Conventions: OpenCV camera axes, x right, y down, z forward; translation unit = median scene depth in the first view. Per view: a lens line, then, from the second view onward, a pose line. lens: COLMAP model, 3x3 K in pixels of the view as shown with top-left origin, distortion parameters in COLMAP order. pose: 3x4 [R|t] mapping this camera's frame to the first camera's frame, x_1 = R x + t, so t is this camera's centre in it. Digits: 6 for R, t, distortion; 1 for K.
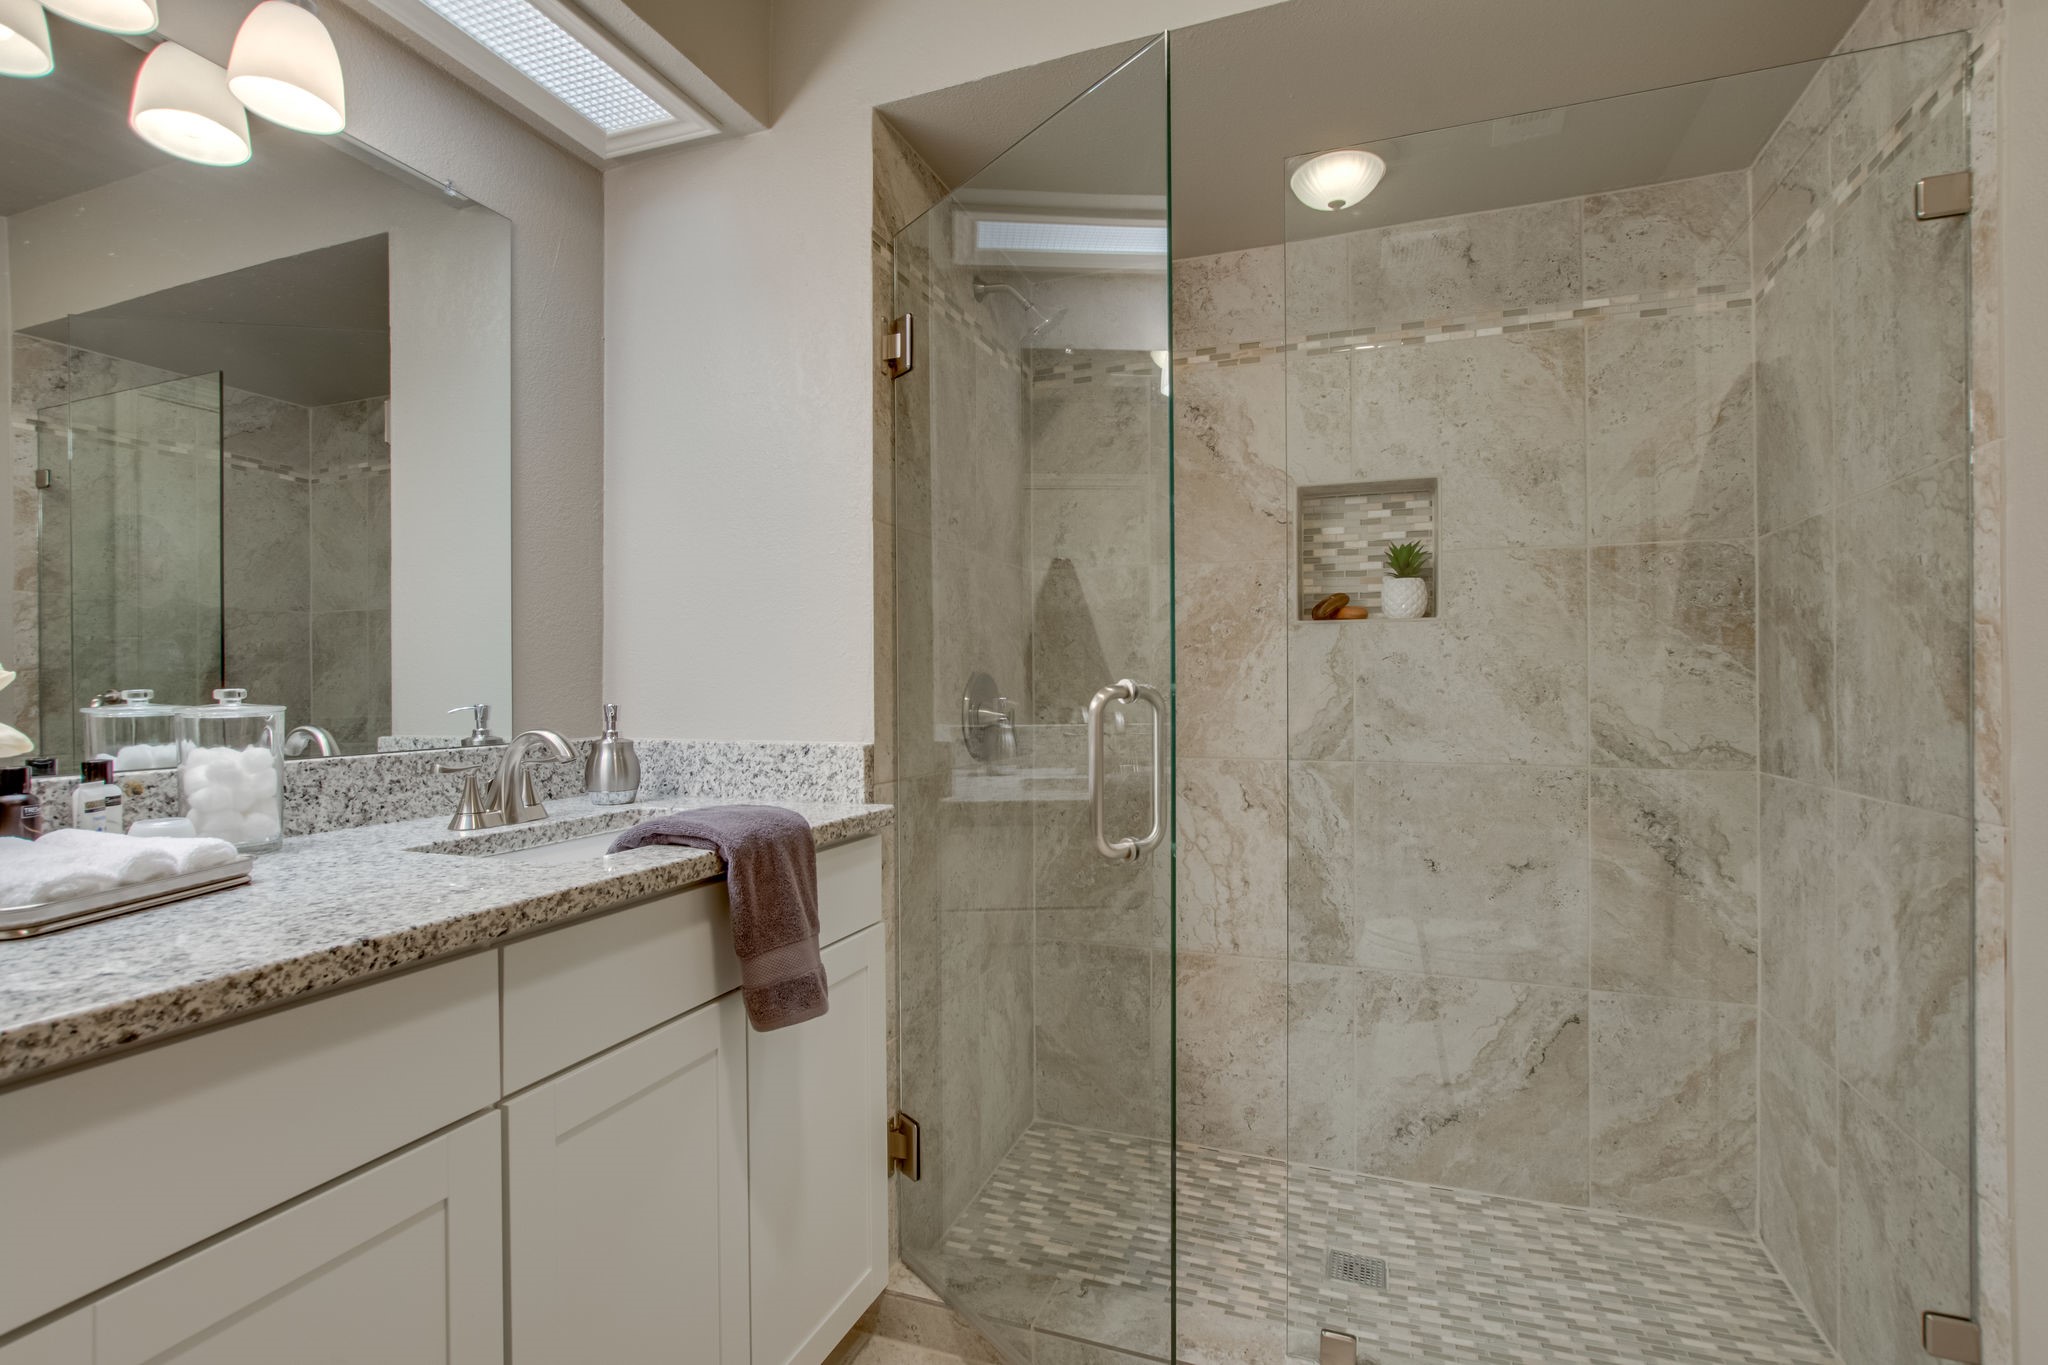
lens RADIAL K [[956.8, 0, 1024.0], [0, 956.8, 682.5], [0, 0, 1]] dist [-0.000962, 0.000155]
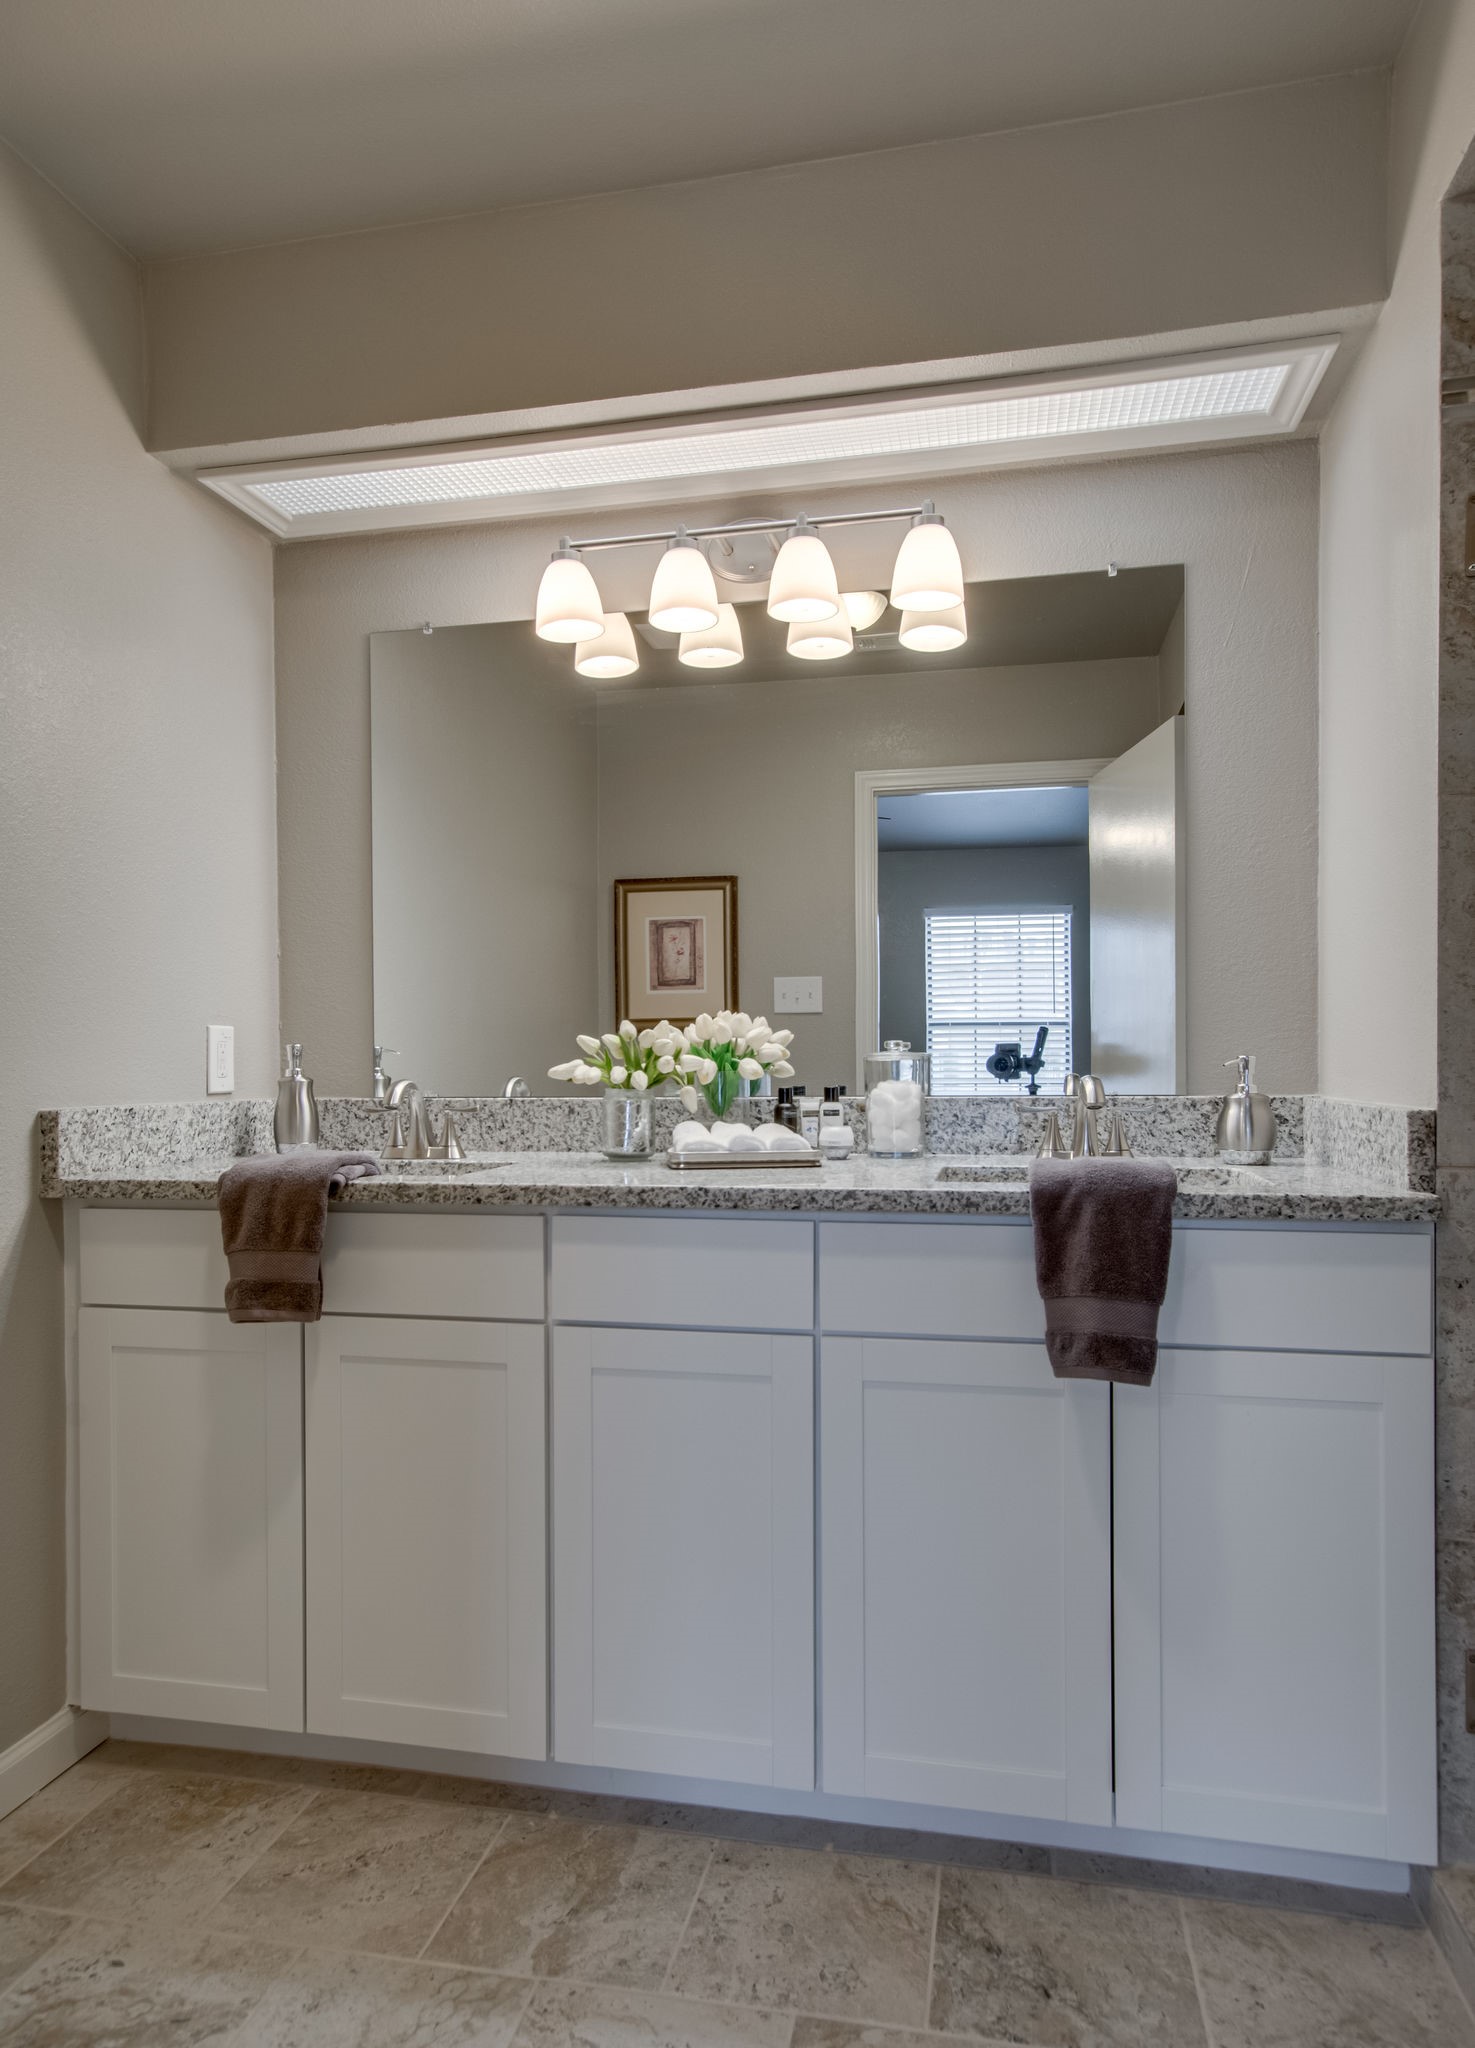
lens RADIAL K [[1279.2, 0, 730.7], [0, 1279.2, 1074.5], [0, 0, 1]] dist [0.026014, -0.000144]
pose [[0.157577, 0.012403, -0.987429, 0.880965], [0.010105, 0.999849, 0.014172, 0.023231], [0.987455, -0.012212, 0.157428, 0.402987]]
